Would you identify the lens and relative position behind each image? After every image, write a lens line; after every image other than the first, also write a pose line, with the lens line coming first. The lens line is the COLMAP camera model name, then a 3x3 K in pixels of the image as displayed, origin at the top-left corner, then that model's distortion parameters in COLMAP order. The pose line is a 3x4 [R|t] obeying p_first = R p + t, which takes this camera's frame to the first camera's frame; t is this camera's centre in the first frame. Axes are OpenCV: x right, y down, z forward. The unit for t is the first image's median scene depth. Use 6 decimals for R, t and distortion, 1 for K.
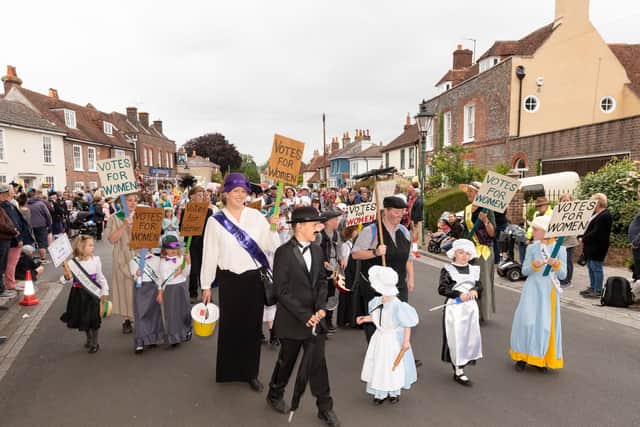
lens RADIAL K [[481.1, 0, 319.3], [0, 481.1, 246.8], [0, 0, 1]] dist [0.004441, -0.007734]
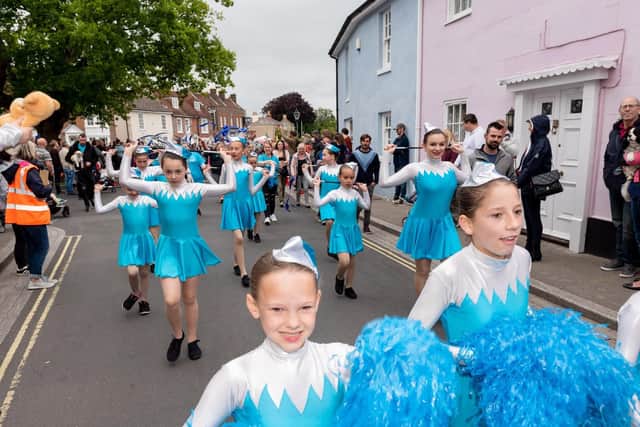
lens RADIAL K [[481.1, 0, 319.3], [0, 481.1, 246.8], [0, 0, 1]] dist [0.004441, -0.007734]
pose [[0.979575, 0.027650, -0.199168, 0.315481], [-0.007871, 0.995014, 0.099421, 0.067551], [0.200924, -0.095823, 0.974909, -0.572160]]
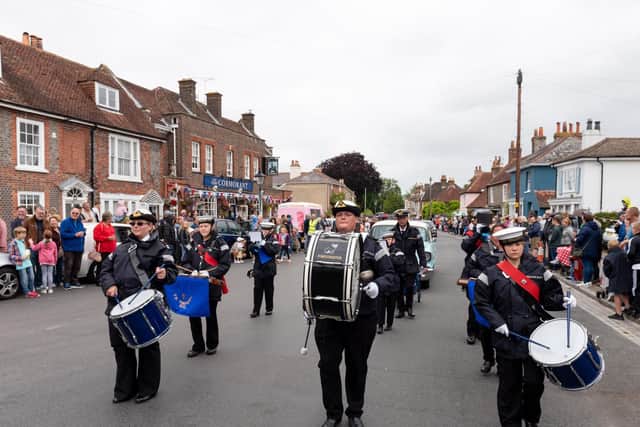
lens RADIAL K [[481.1, 0, 319.3], [0, 481.1, 246.8], [0, 0, 1]] dist [0.004441, -0.007734]
pose [[0.955124, 0.036439, -0.293955, -0.047098], [-0.053619, 0.997279, -0.050596, -0.065896], [0.291312, 0.064087, 0.954479, 0.580840]]
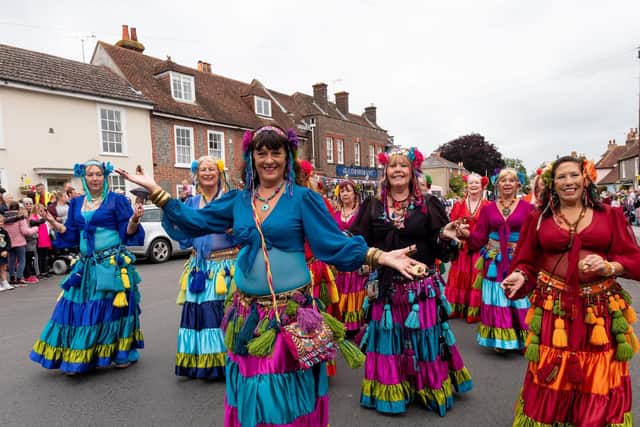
lens RADIAL K [[481.1, 0, 319.3], [0, 481.1, 246.8], [0, 0, 1]] dist [0.004441, -0.007734]
pose [[0.857593, 0.027214, -0.513609, -0.020922], [-0.040880, 0.999047, -0.015324, -0.045236], [0.512702, 0.034138, 0.857887, 0.484341]]
